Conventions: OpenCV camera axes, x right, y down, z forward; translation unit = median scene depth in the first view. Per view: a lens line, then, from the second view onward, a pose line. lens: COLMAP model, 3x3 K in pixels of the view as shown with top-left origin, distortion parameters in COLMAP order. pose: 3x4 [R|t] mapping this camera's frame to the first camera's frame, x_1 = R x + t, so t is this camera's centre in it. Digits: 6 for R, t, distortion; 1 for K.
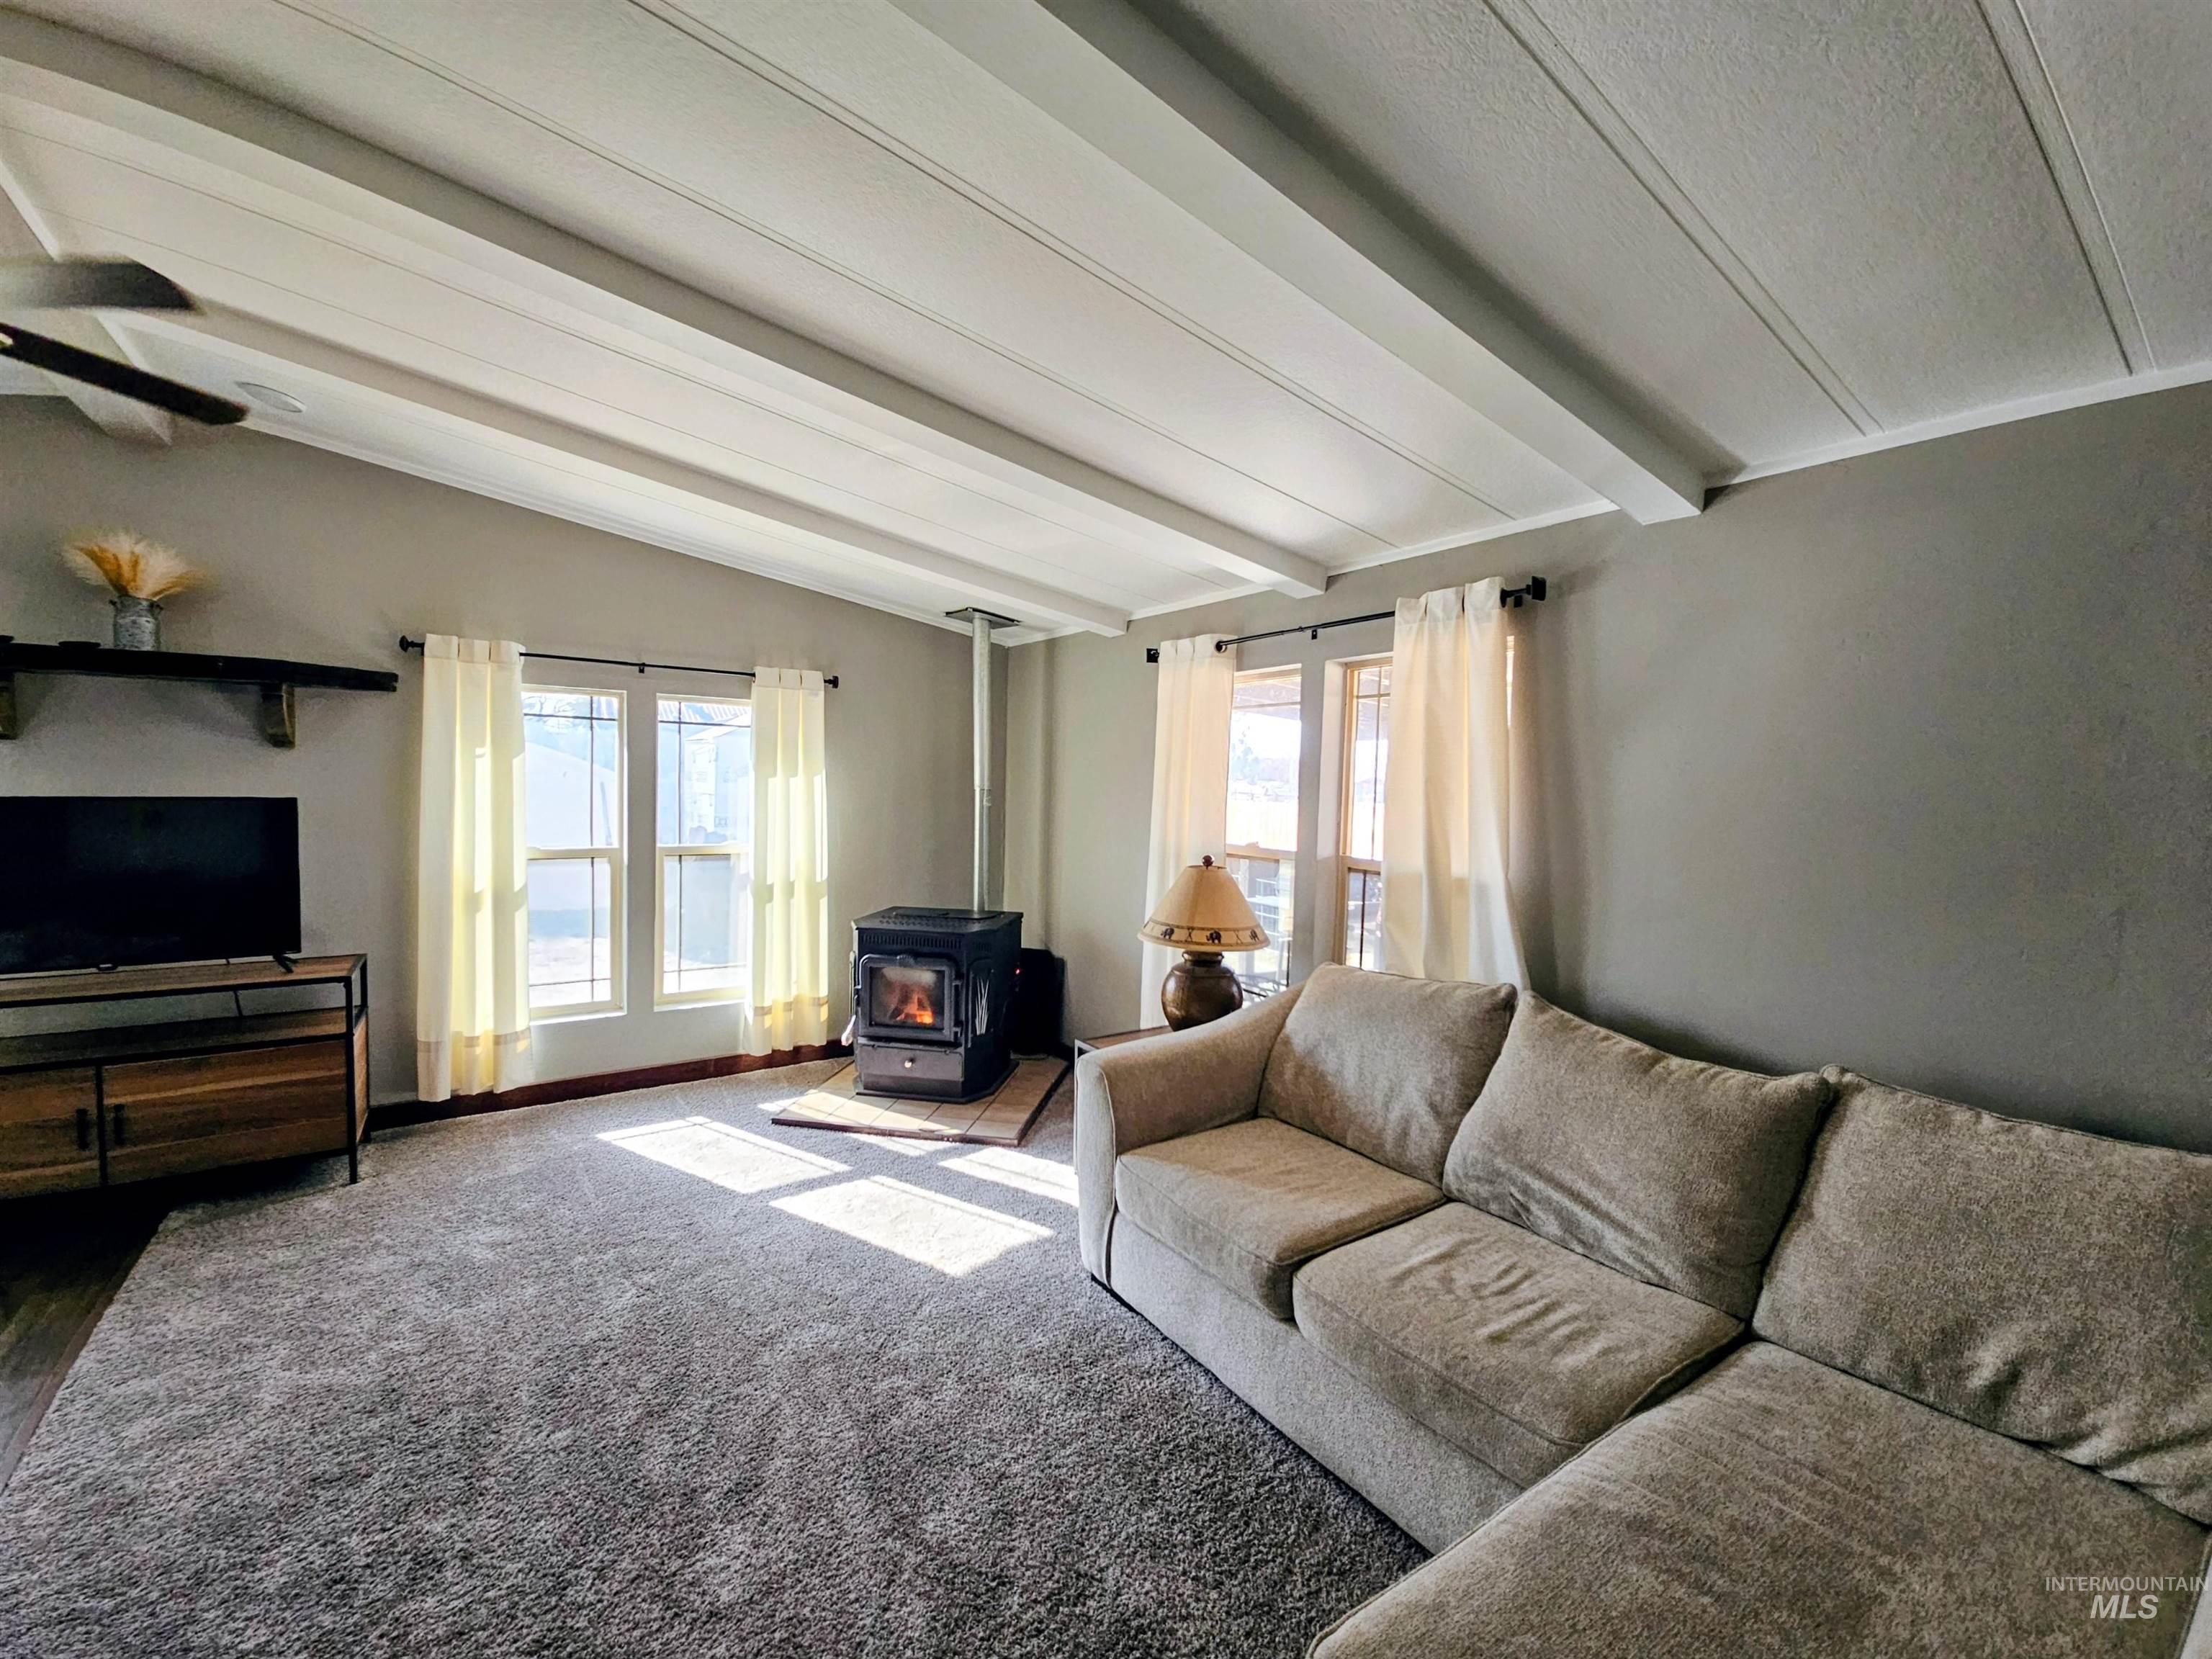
lens RADIAL K [[887.2, 0, 1118.1], [0, 887.2, 827.3], [0, 0, 1]] dist [0.009956, -0.009580]
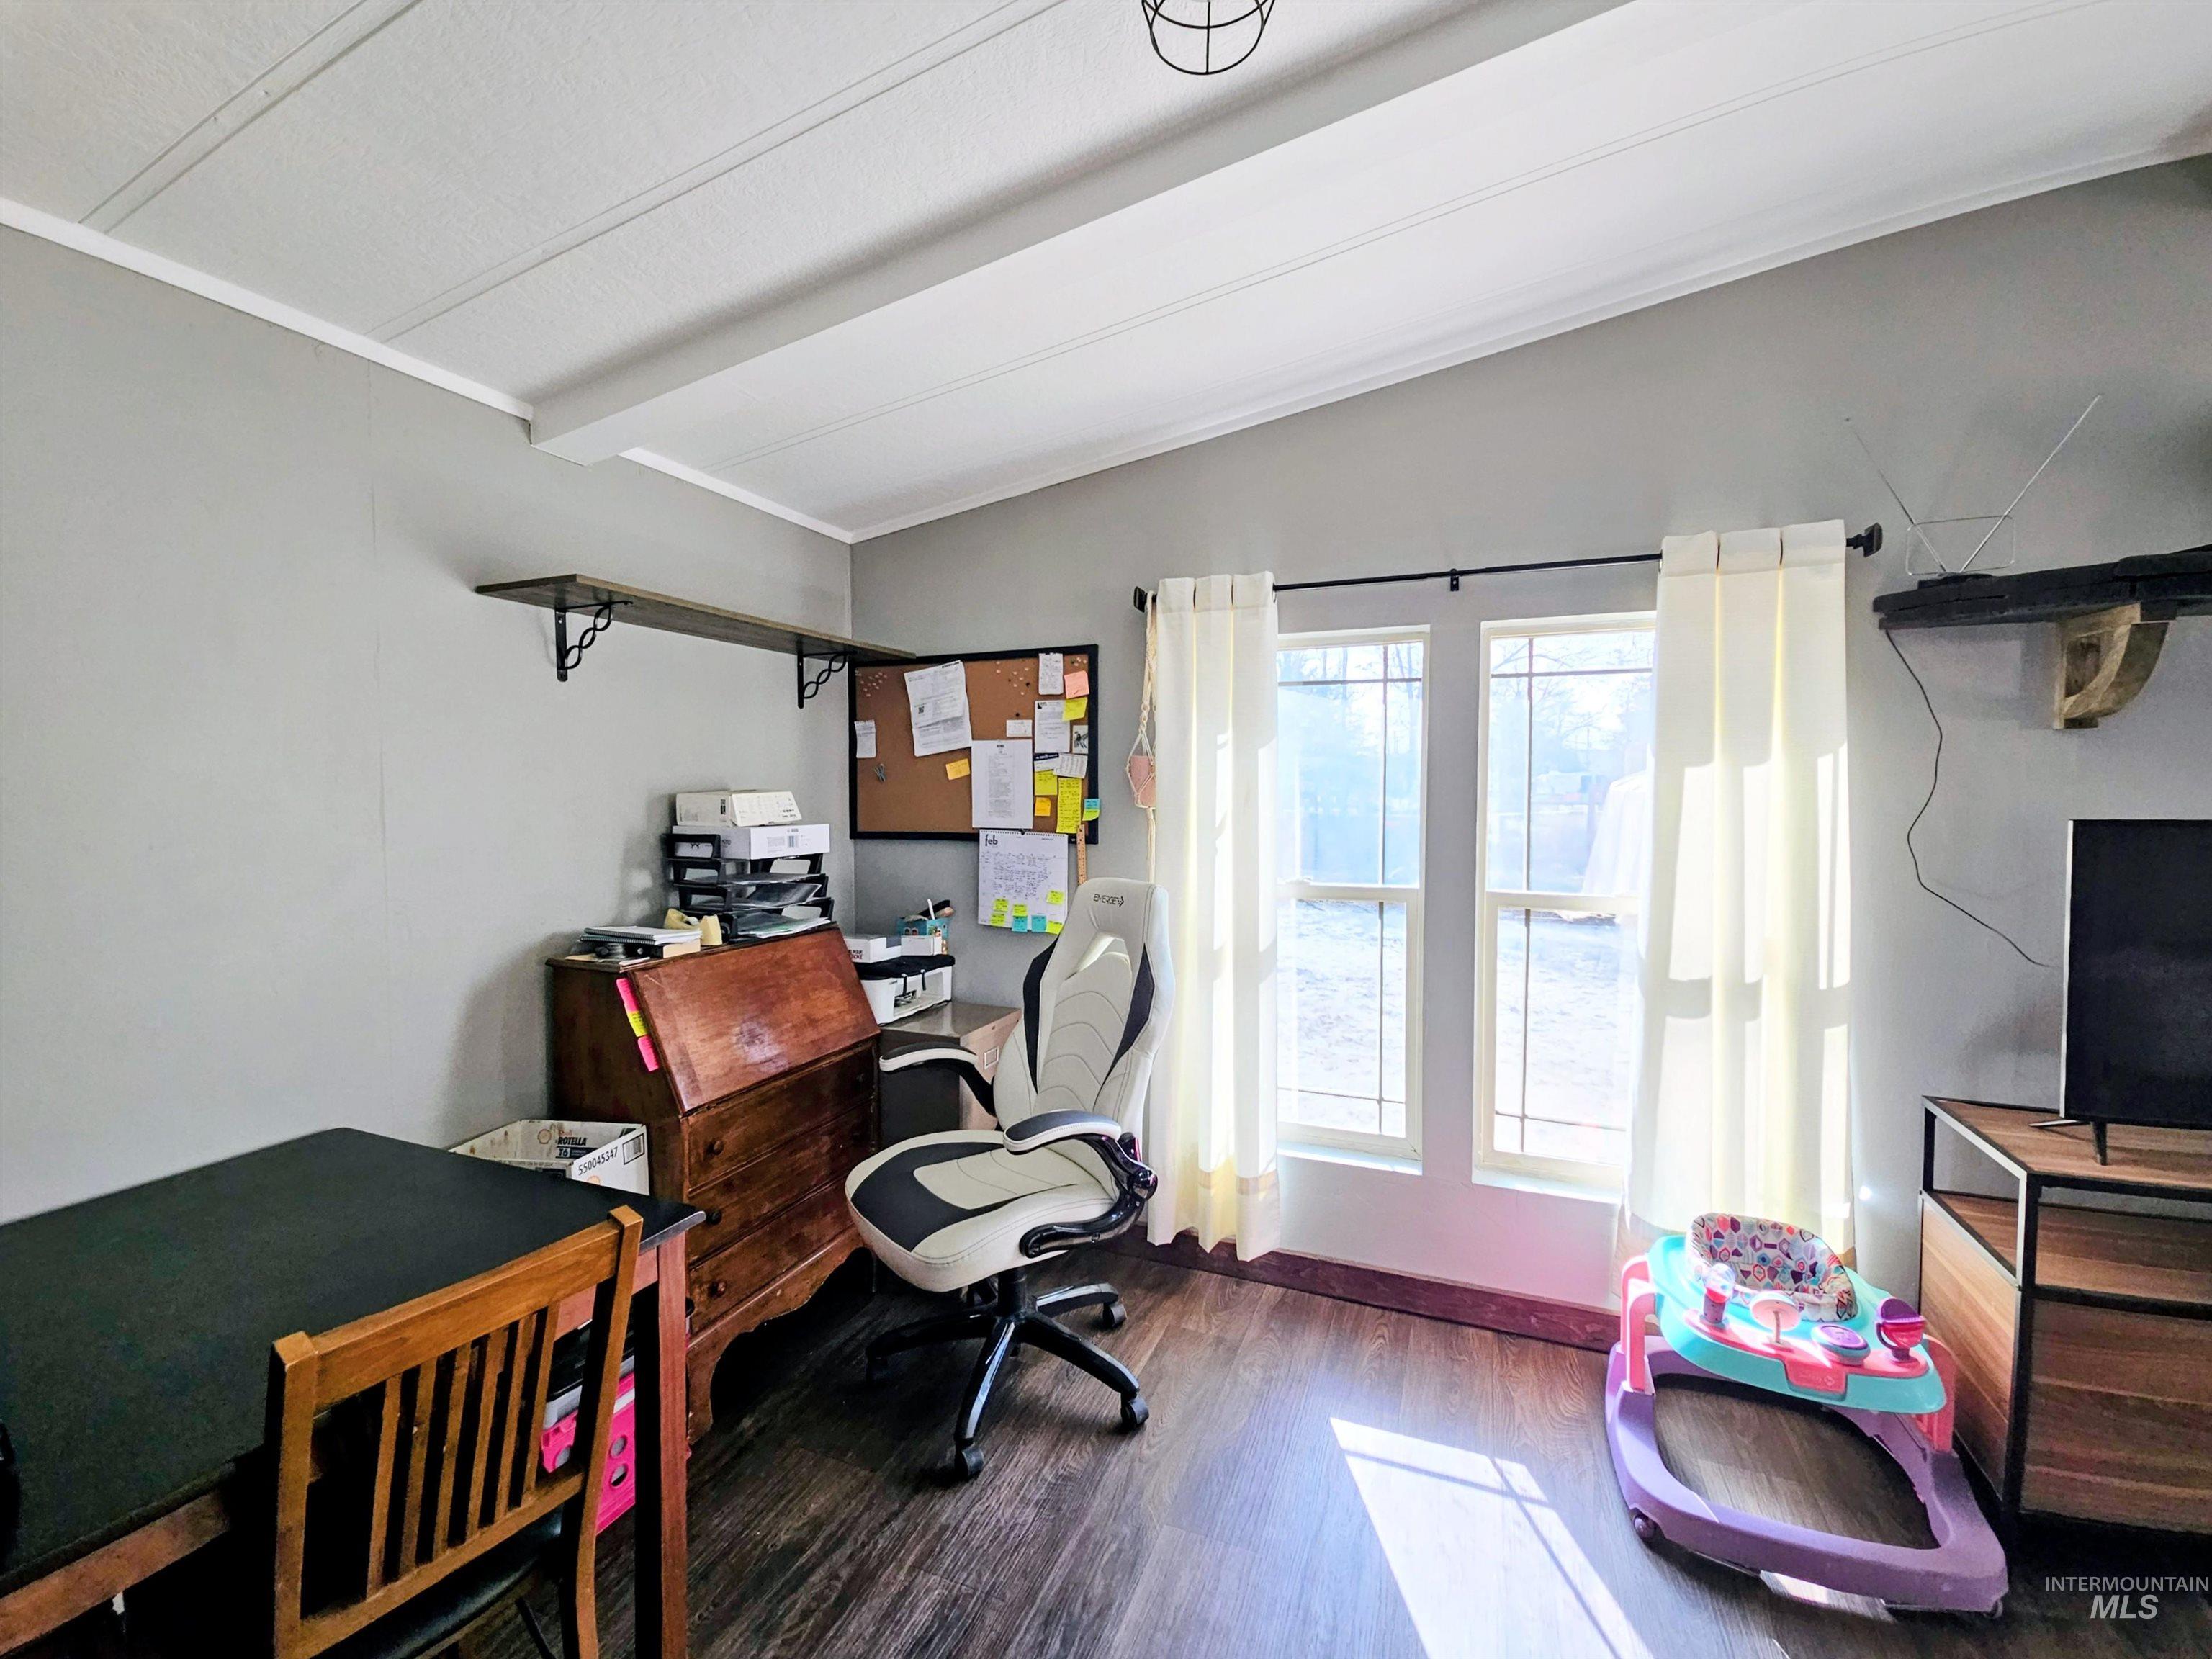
lens RADIAL K [[925.1, 0, 1098.8], [0, 925.1, 826.0], [0, 0, 1]] dist [0.001043, -0.000074]
pose [[0.531741, 0.022217, -0.846615, -0.170542], [-0.019805, 0.999709, 0.013795, -0.029177], [0.846675, 0.009431, 0.532027, 0.554180]]
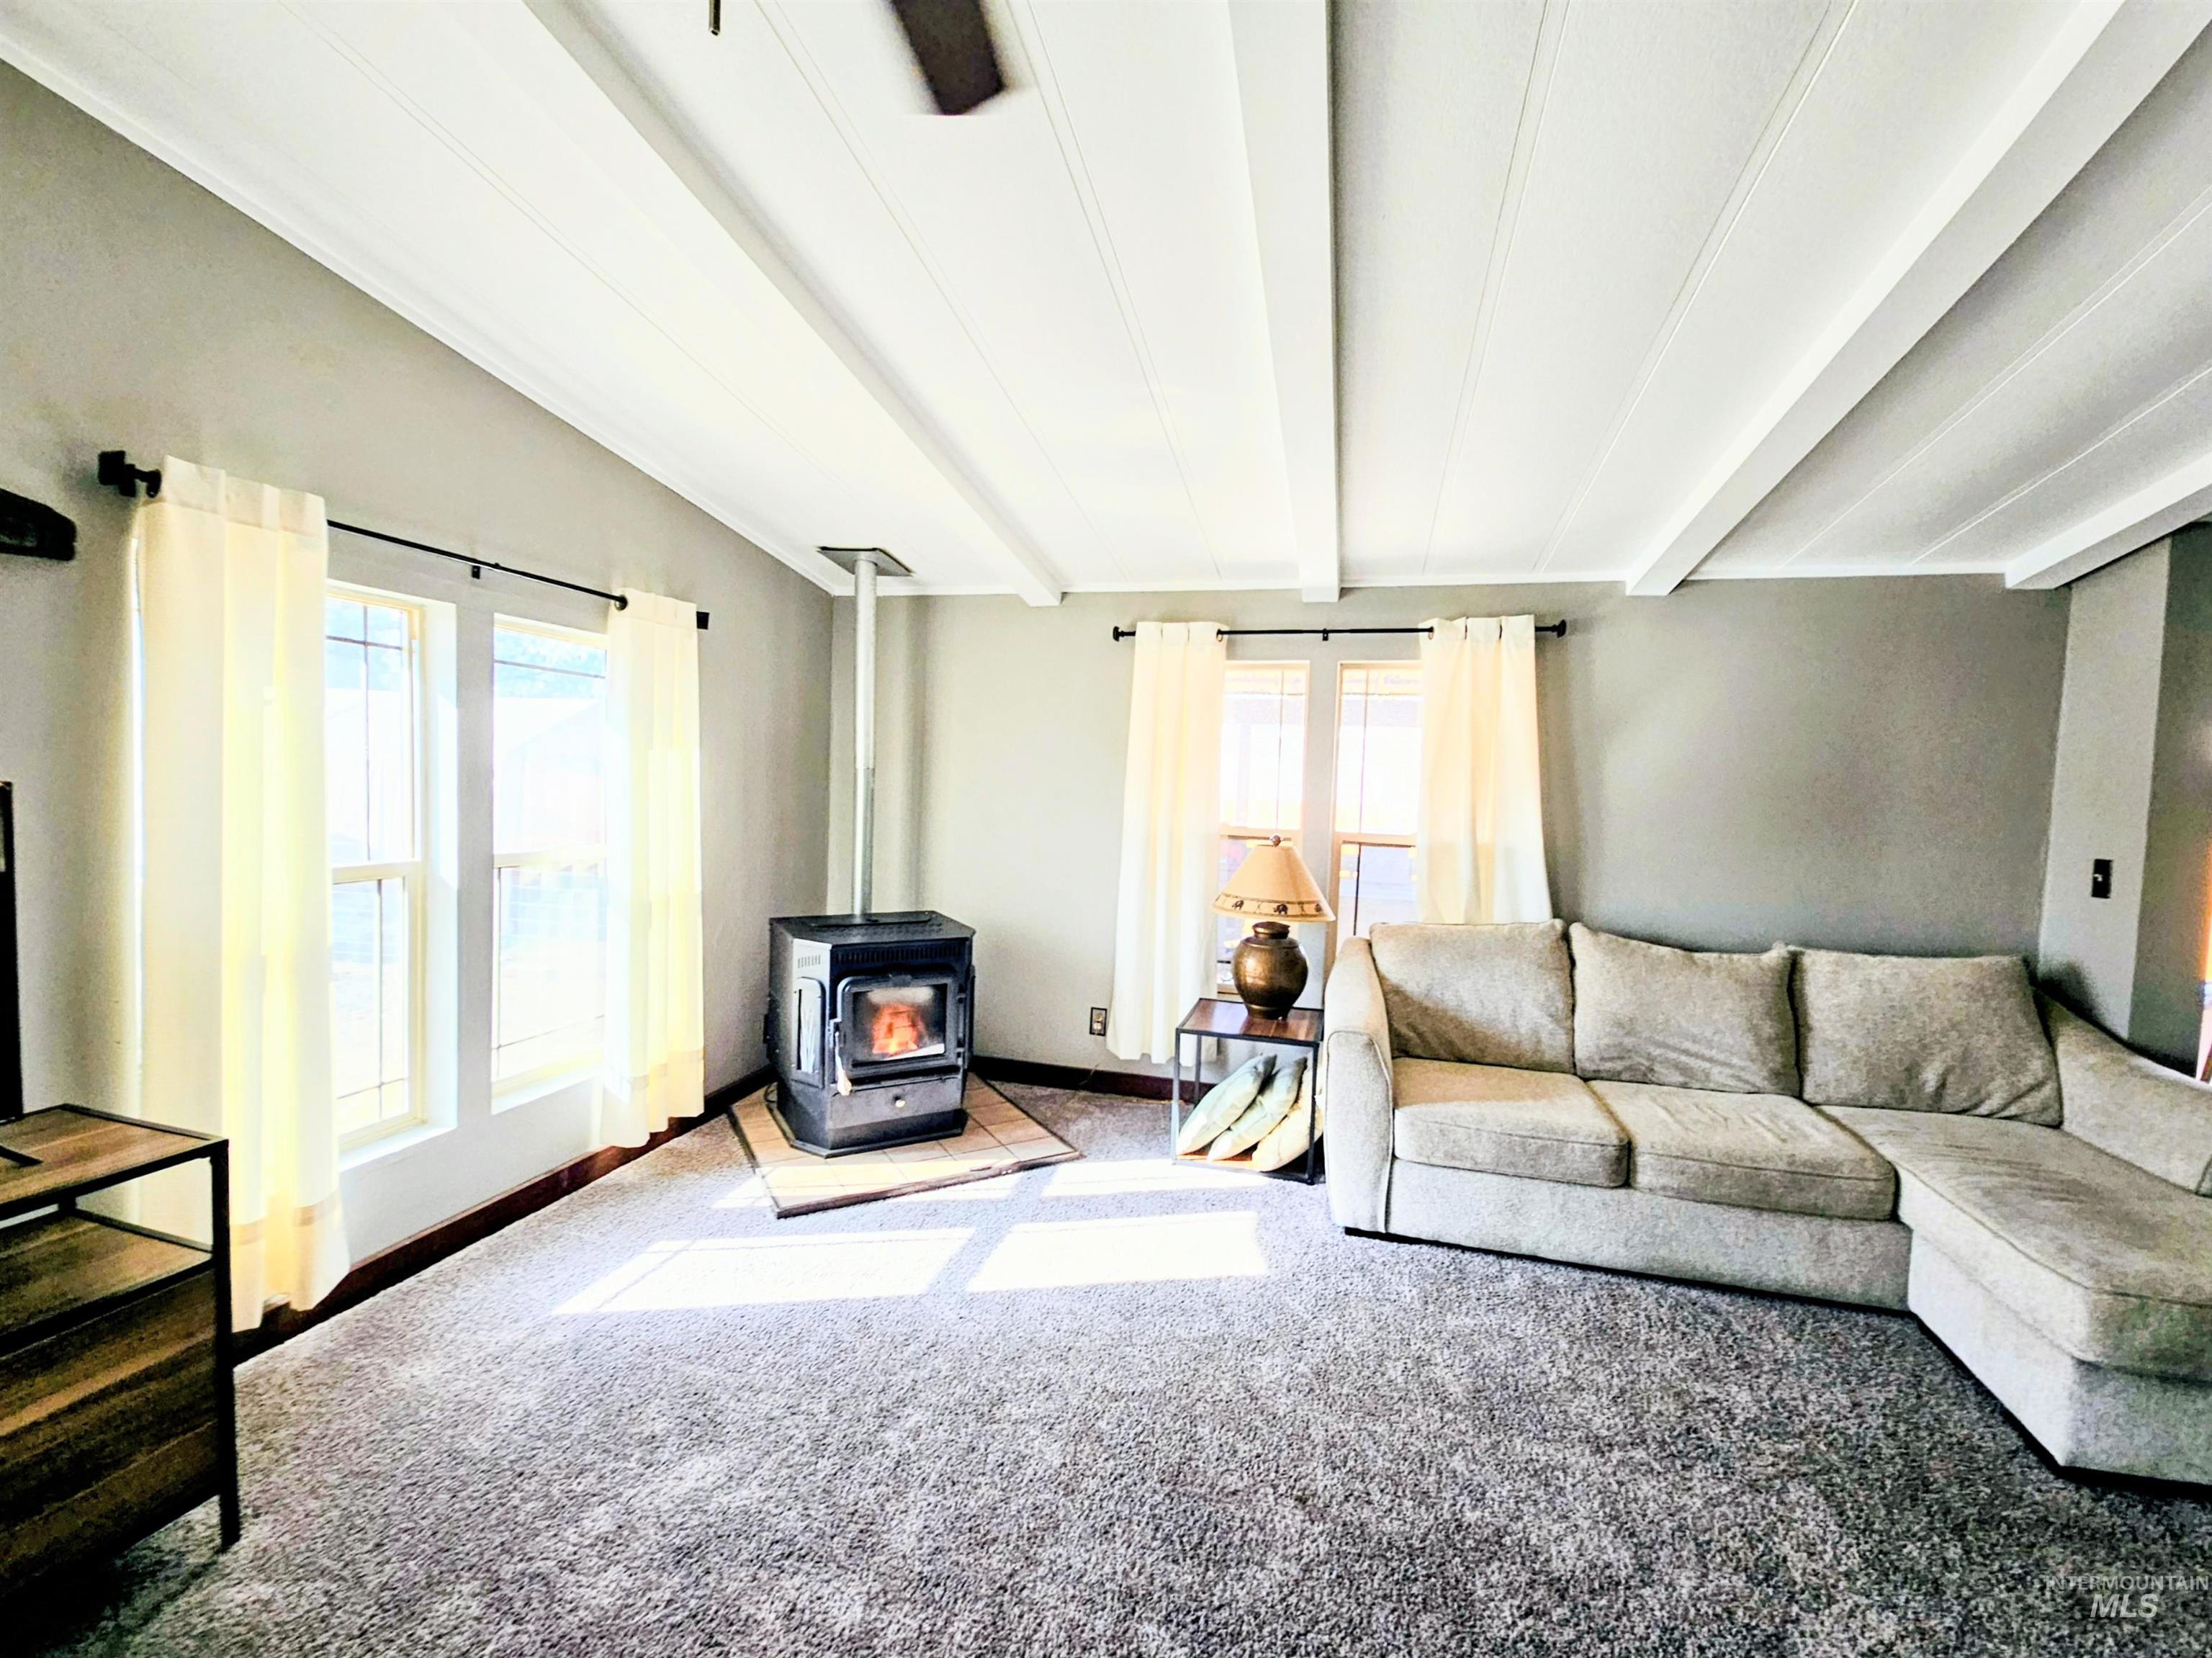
lens RADIAL K [[925.0, 0, 1098.8], [0, 925.0, 825.5], [0, 0, 1]] dist [0.001043, -0.000074]
pose [[0.771608, -0.031279, 0.635329, -0.696481], [0.015292, 0.999414, 0.030632, -0.015180], [-0.635915, -0.013920, 0.771634, 0.249551]]
